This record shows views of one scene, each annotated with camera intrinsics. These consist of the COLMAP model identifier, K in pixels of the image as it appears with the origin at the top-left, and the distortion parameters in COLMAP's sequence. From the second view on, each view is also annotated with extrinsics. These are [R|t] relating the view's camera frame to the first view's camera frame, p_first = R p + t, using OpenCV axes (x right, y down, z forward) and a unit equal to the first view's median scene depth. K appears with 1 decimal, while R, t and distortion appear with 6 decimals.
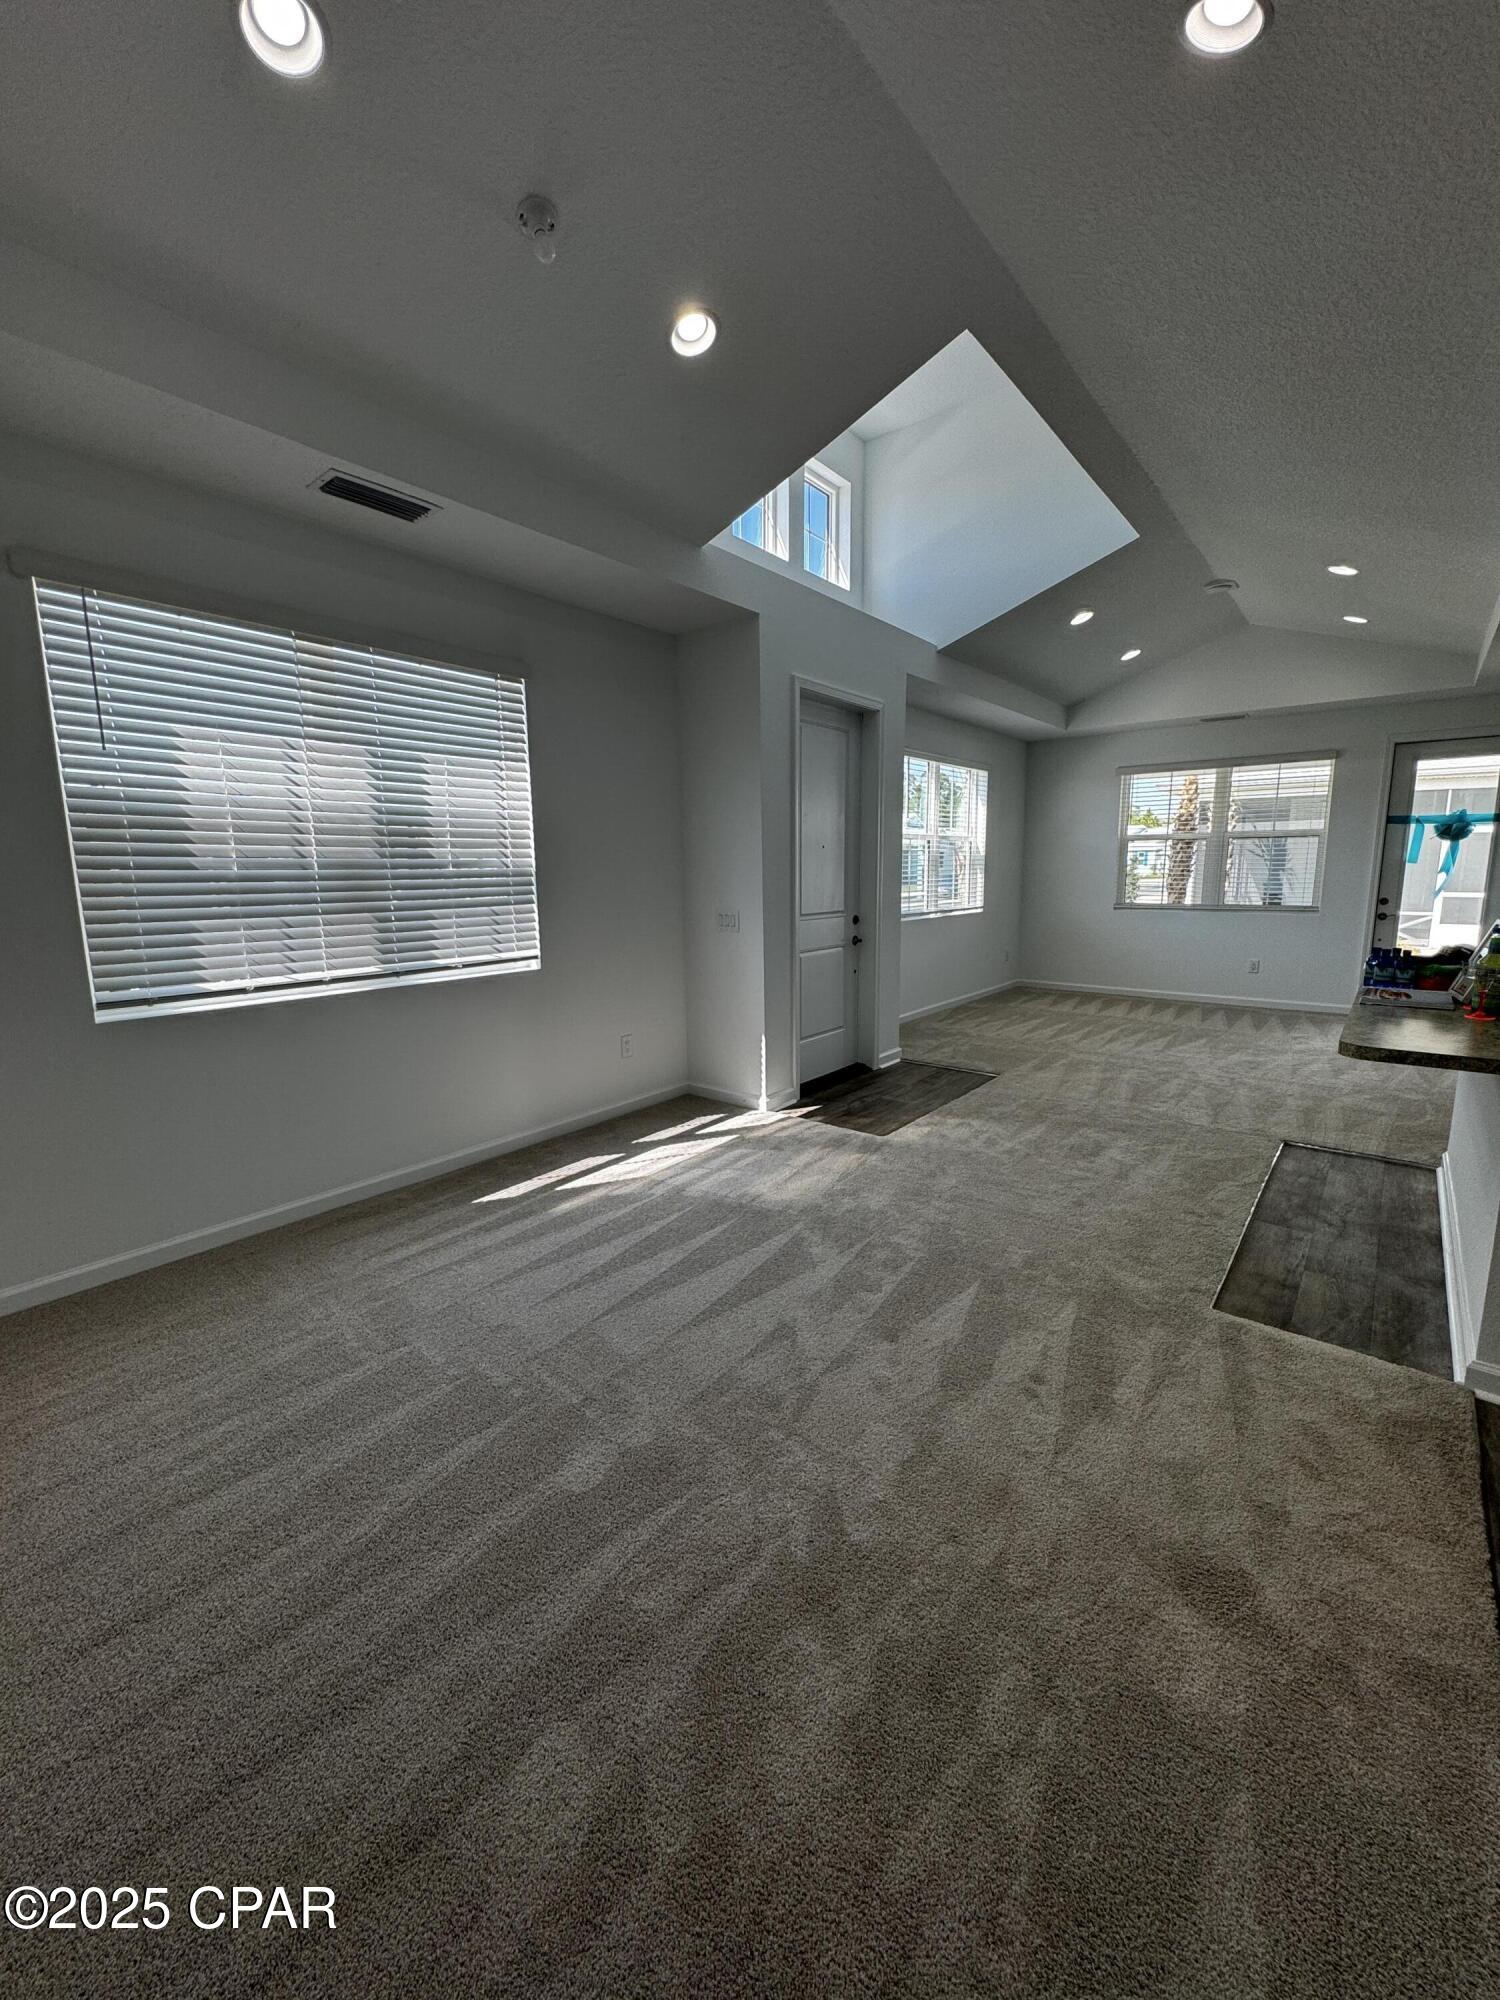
lens RADIAL K [[800.1, 0, 750.0], [0, 800.1, 1000.0], [0, 0, 1]] dist [0.001342, 0.000323]
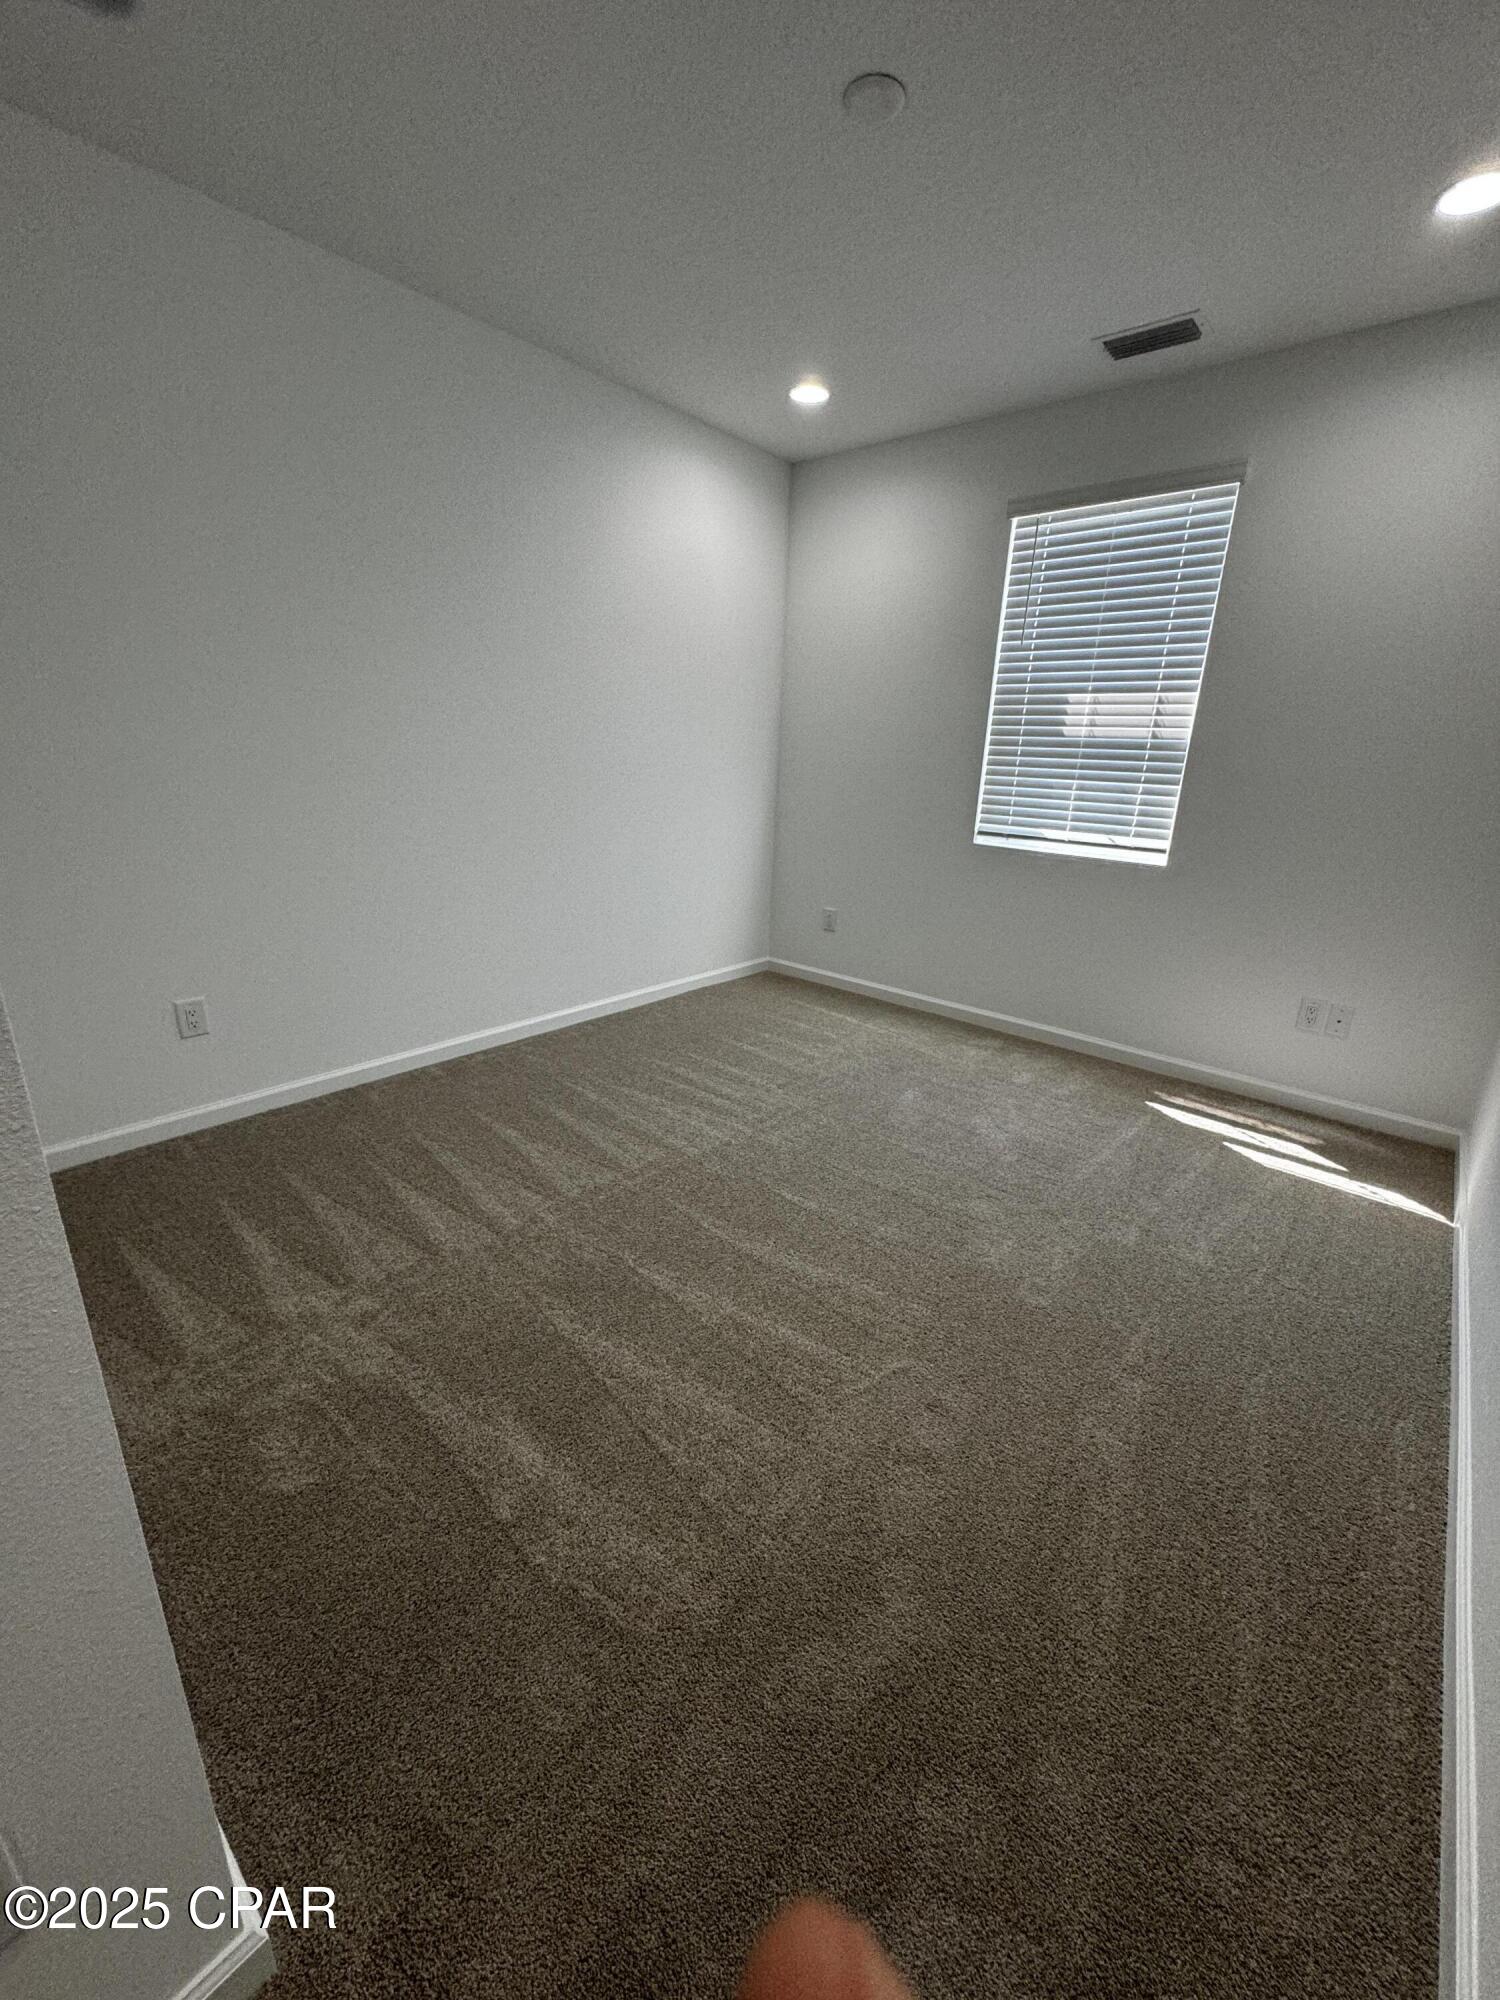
lens RADIAL K [[800.1, 0, 750.0], [0, 800.1, 1000.0], [0, 0, 1]] dist [0.001342, 0.000323]
pose [[-0.013820, 0.334908, -0.942149, 0.612938], [-0.184242, 0.925253, 0.331604, -0.109069], [0.982784, 0.178166, 0.048917, 0.542548]]
